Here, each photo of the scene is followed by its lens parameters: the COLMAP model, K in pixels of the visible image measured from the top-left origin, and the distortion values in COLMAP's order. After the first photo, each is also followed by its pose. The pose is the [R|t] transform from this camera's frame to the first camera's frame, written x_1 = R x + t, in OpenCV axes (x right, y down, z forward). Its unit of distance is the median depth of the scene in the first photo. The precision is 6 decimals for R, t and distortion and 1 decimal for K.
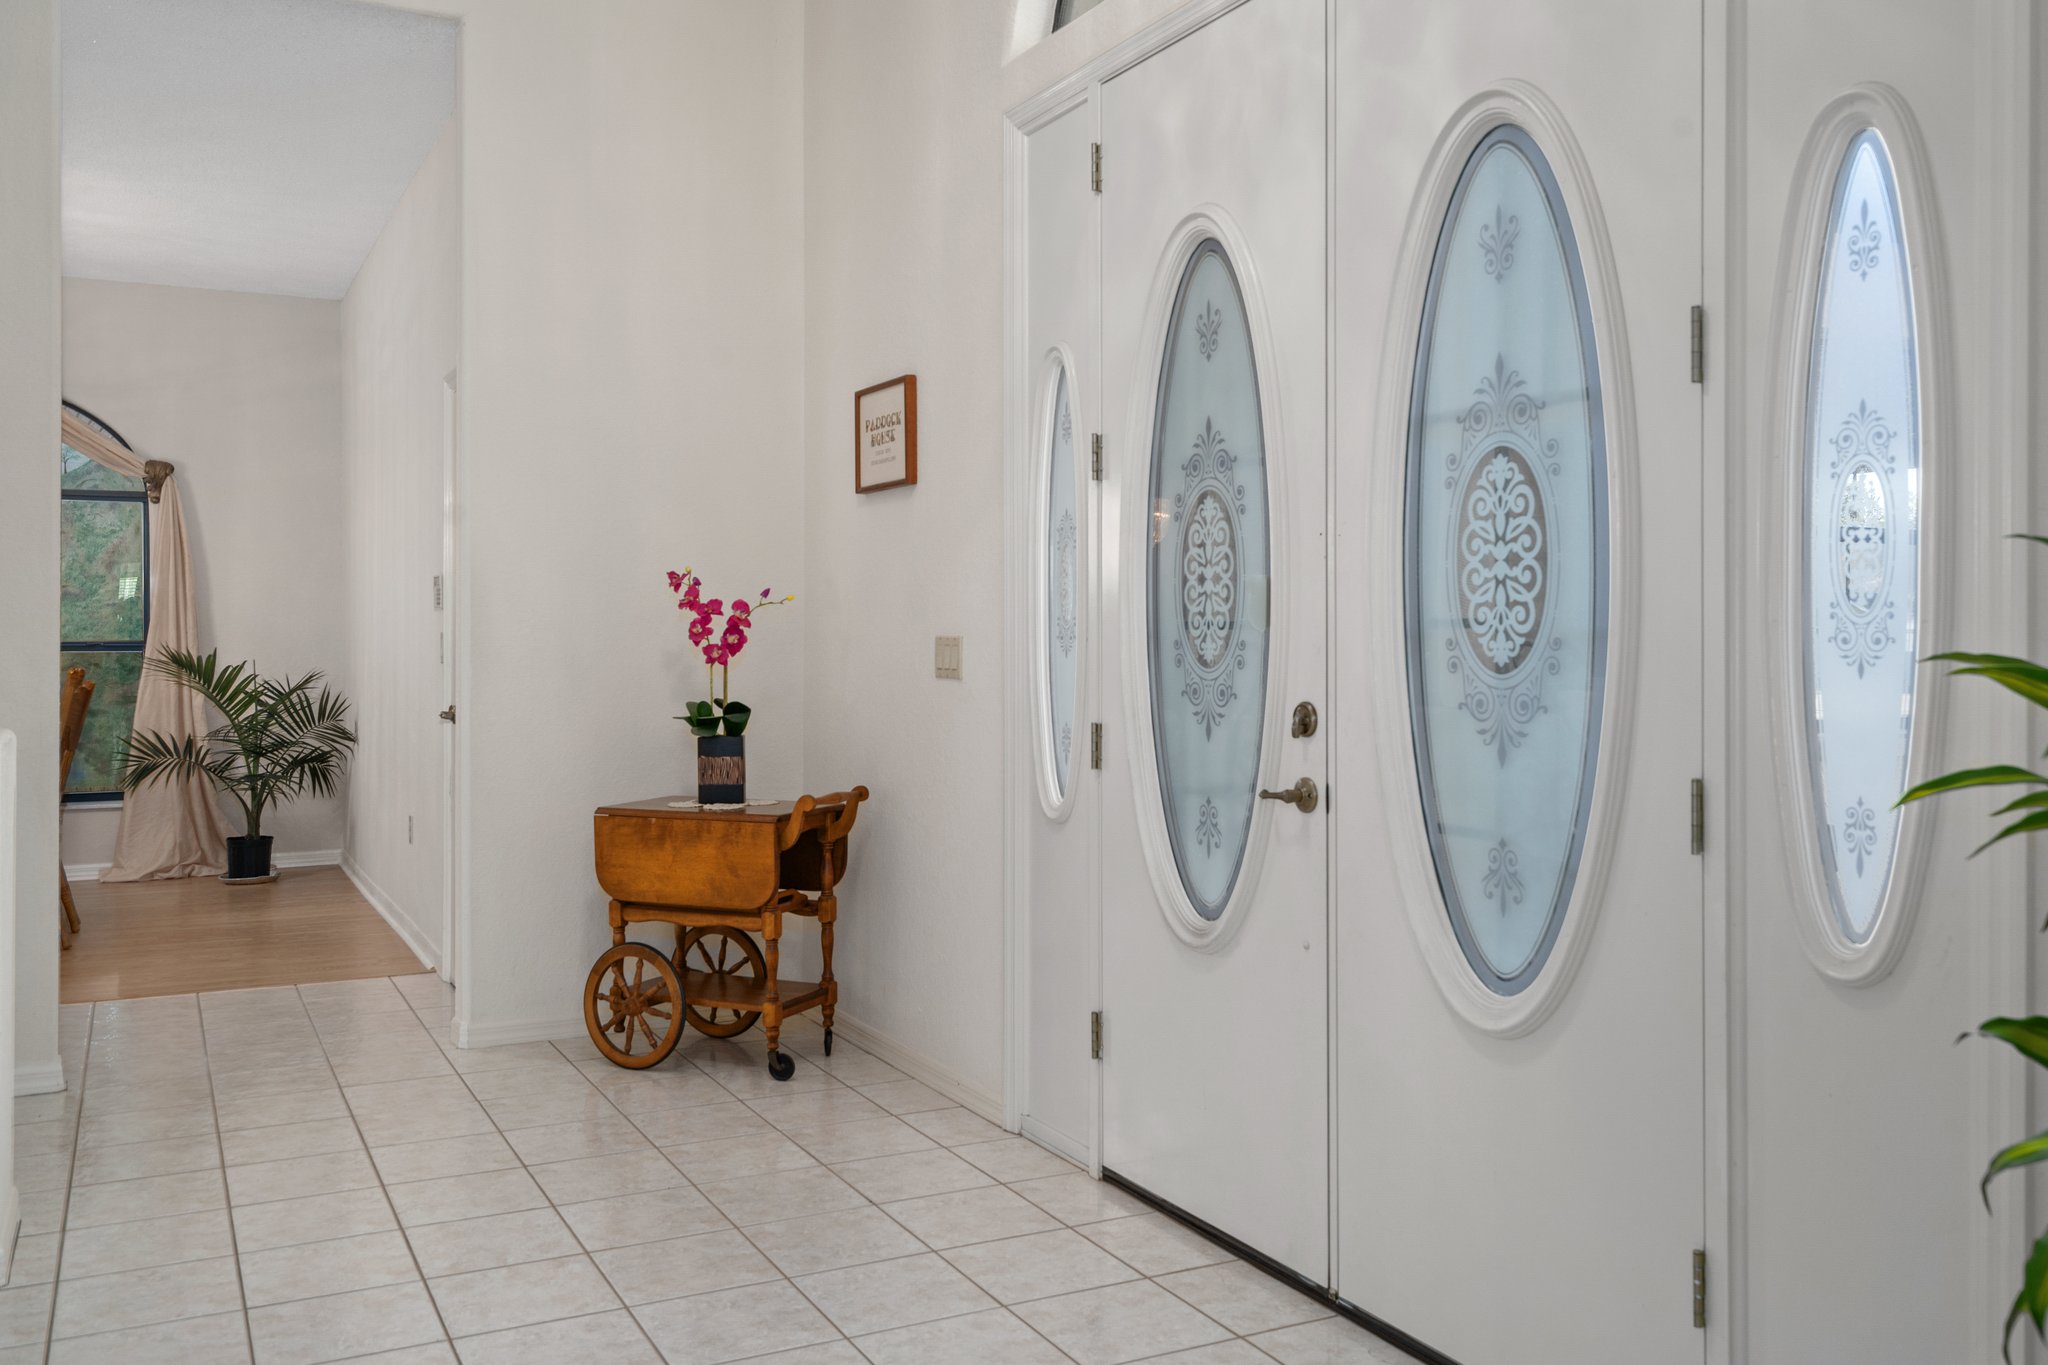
lens RADIAL K [[1669.6, 0, 1021.1], [0, 1669.6, 634.6], [0, 0, 1]] dist [0.003328, 0.000784]
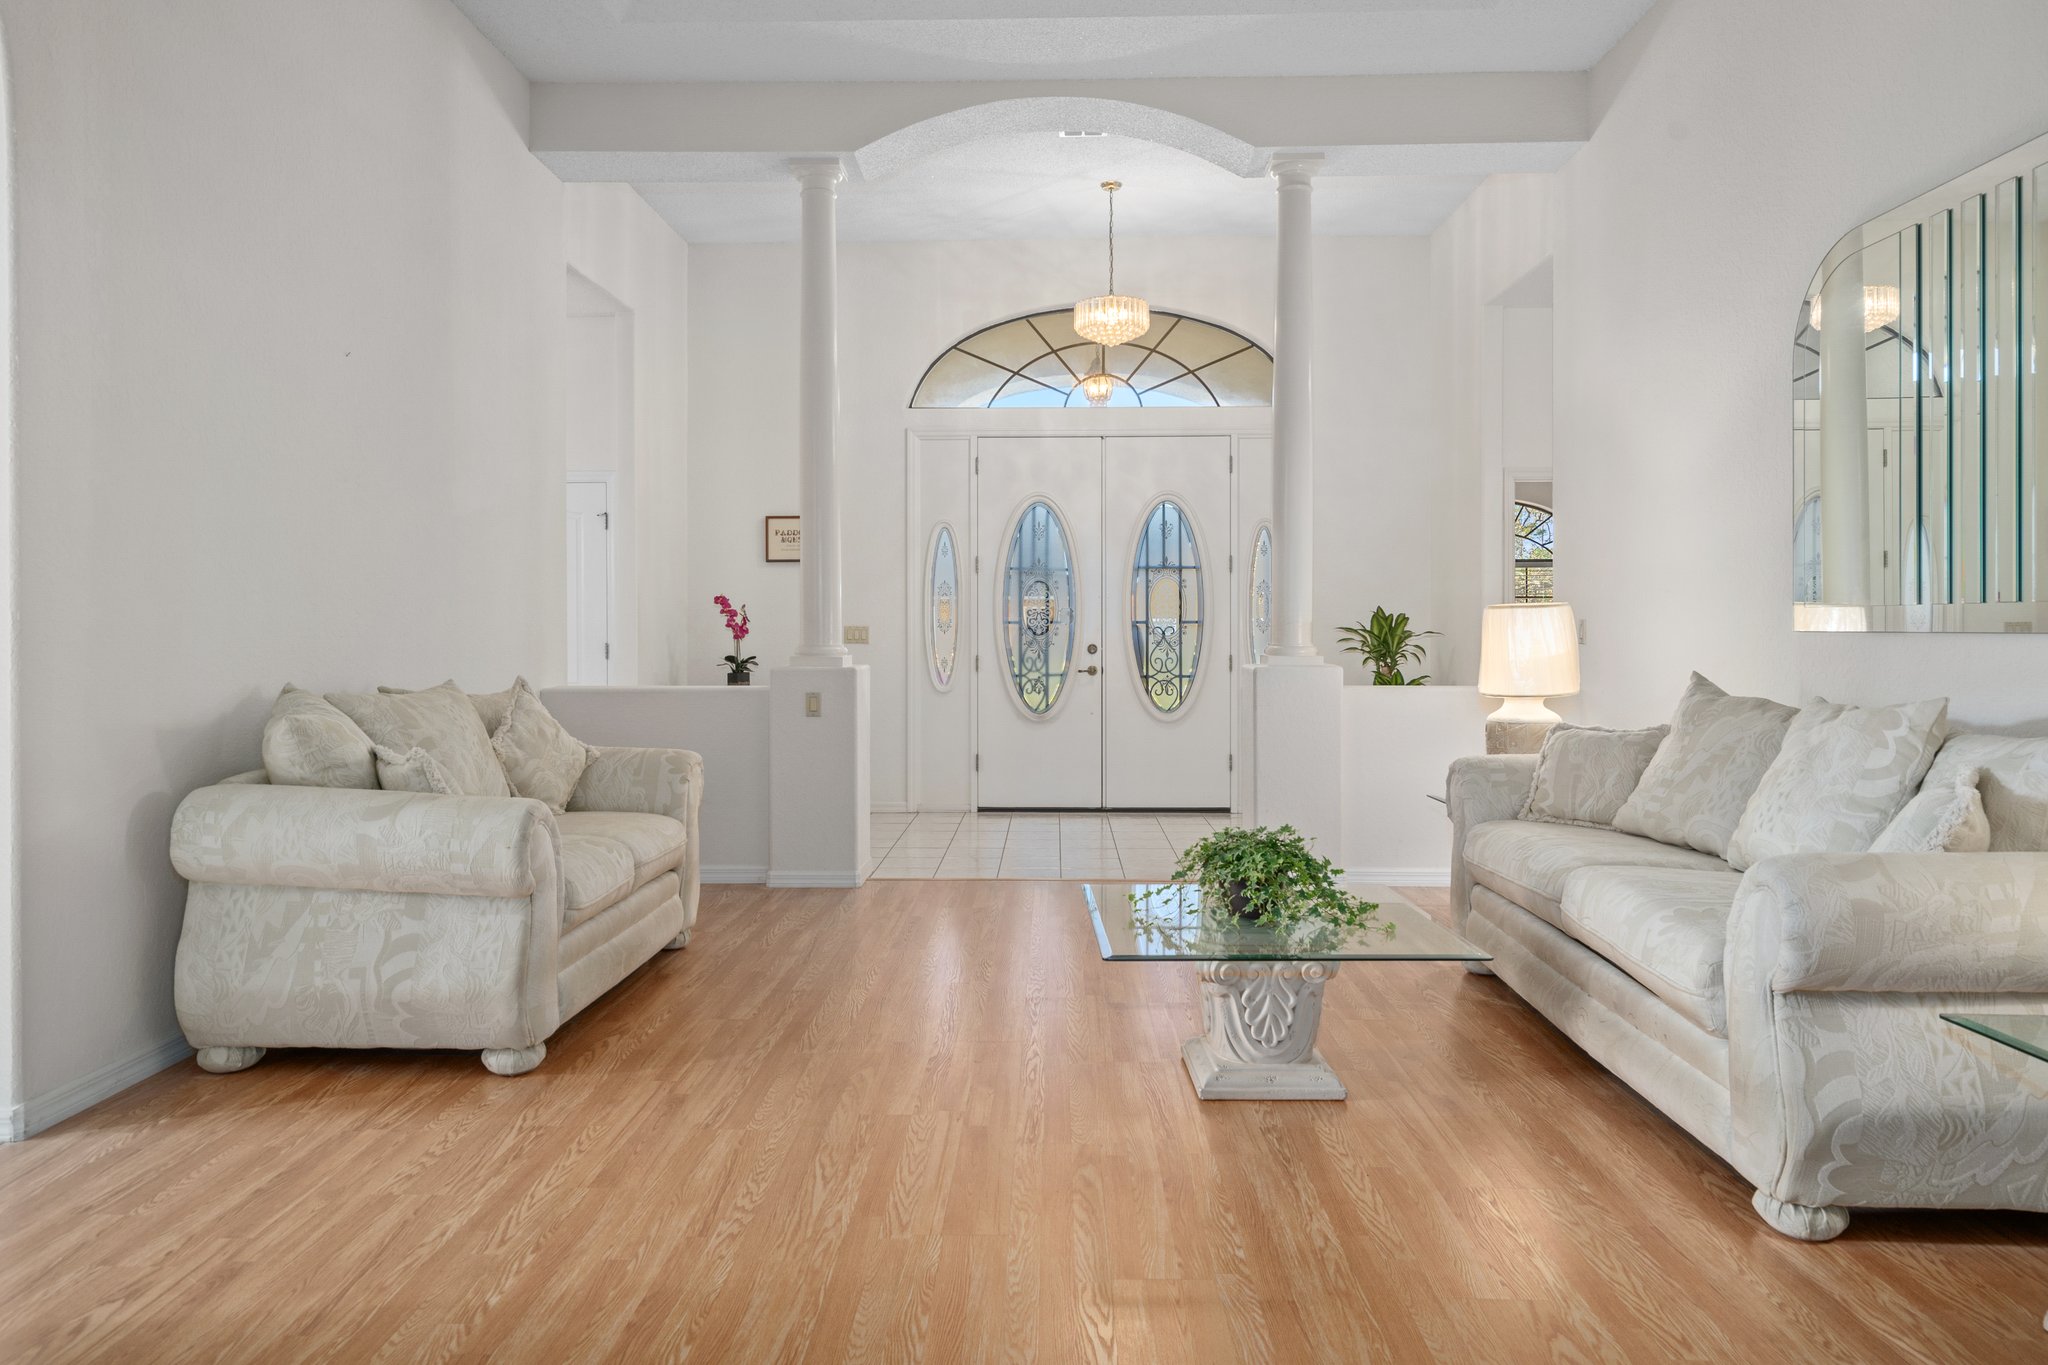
lens RADIAL K [[1286.9, 0, 1025.7], [0, 1286.9, 641.7], [0, 0, 1]] dist [0.003902, 0.000187]
pose [[0.485036, -0.004762, 0.874481, -2.016930], [0.004088, 0.999987, 0.003178, 0.023378], [-0.874485, 0.002033, 0.485049, -0.174878]]
